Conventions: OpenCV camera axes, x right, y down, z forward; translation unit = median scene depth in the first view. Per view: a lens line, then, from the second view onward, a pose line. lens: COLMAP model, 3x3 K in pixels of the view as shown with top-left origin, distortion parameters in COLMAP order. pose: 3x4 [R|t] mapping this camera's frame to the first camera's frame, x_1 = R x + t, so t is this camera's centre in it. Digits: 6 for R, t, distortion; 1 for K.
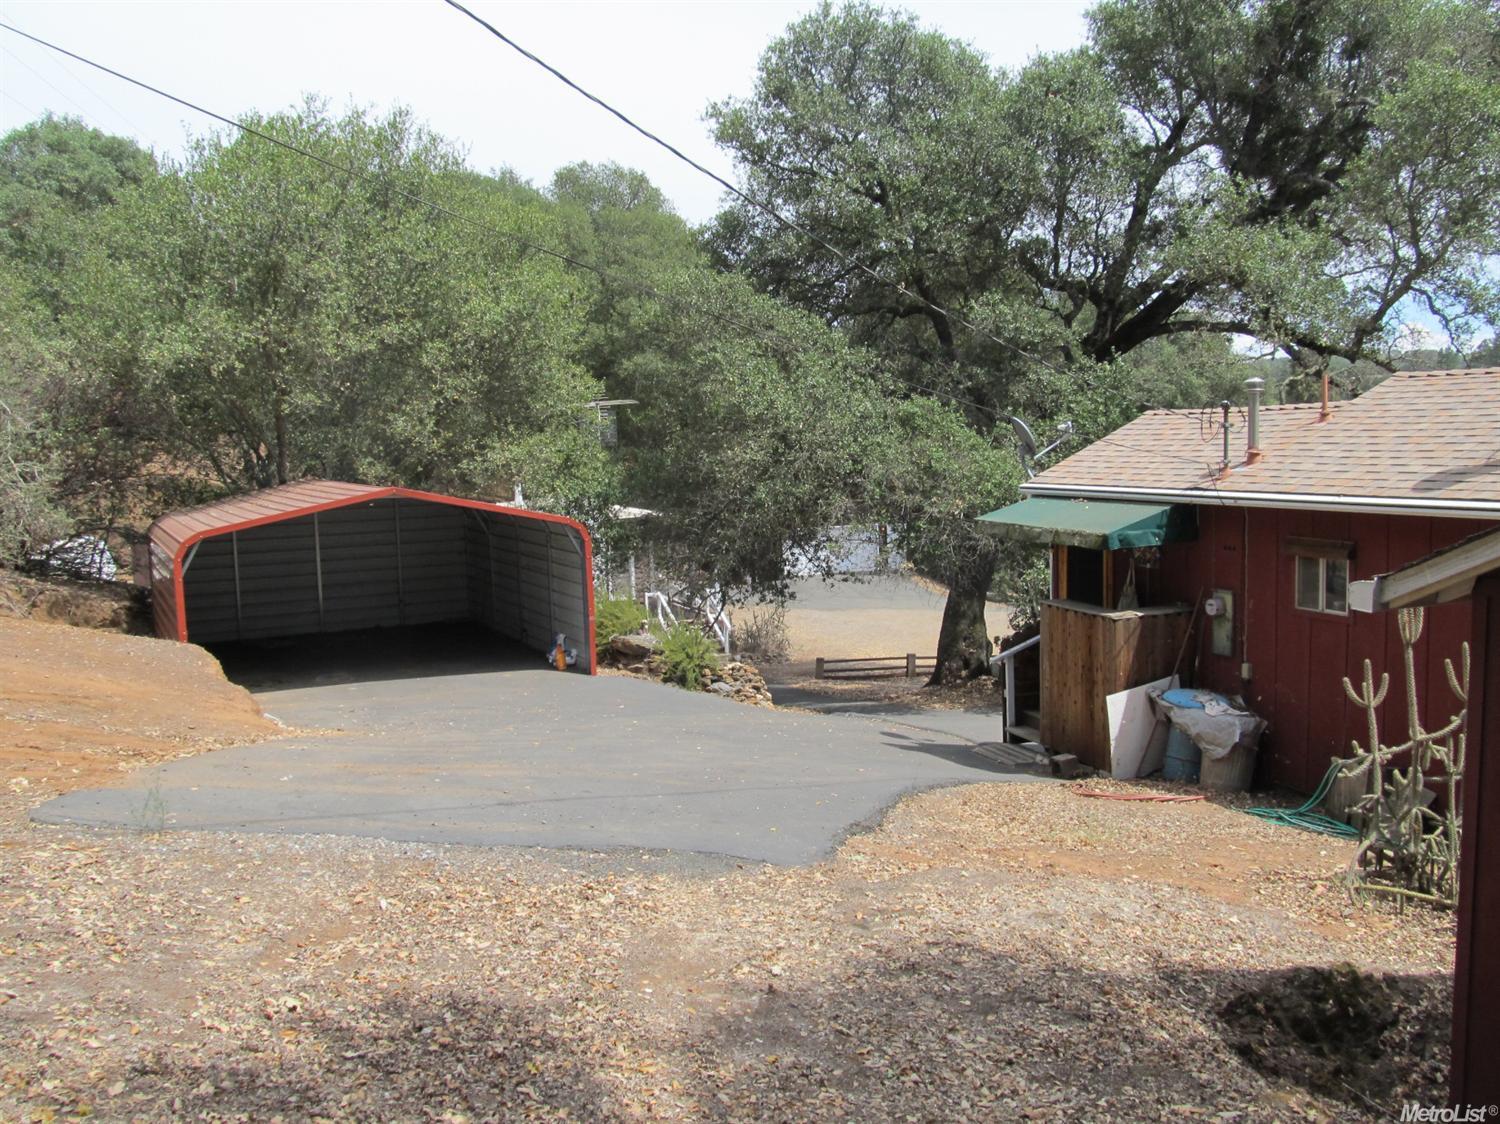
lens RADIAL K [[1317.6, 0, 750.0], [0, 1317.6, 562.0], [0, 0, 1]] dist [-0.003194, 0.004329]
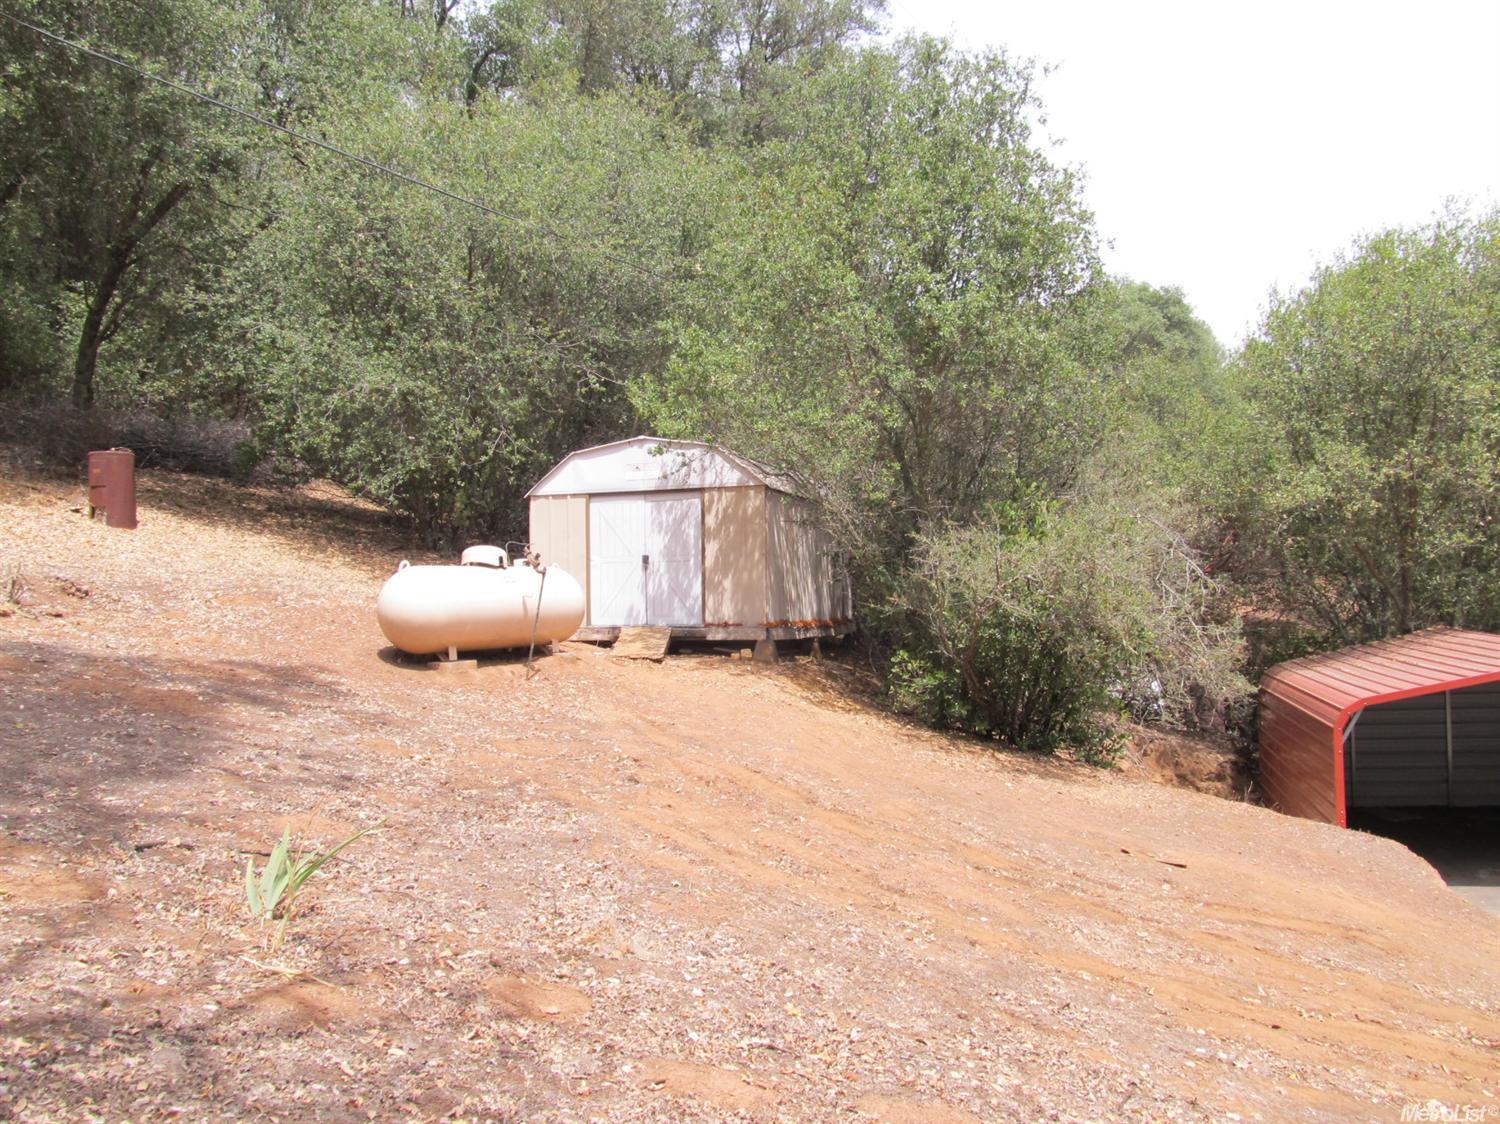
lens RADIAL K [[1317.6, 0, 750.0], [0, 1317.6, 562.0], [0, 0, 1]] dist [-0.003194, 0.004329]
pose [[0.750285, -0.021007, -0.660781, -0.106920], [-0.041424, 0.996037, -0.078700, -0.020428], [0.659815, 0.086420, 0.746442, 0.049481]]
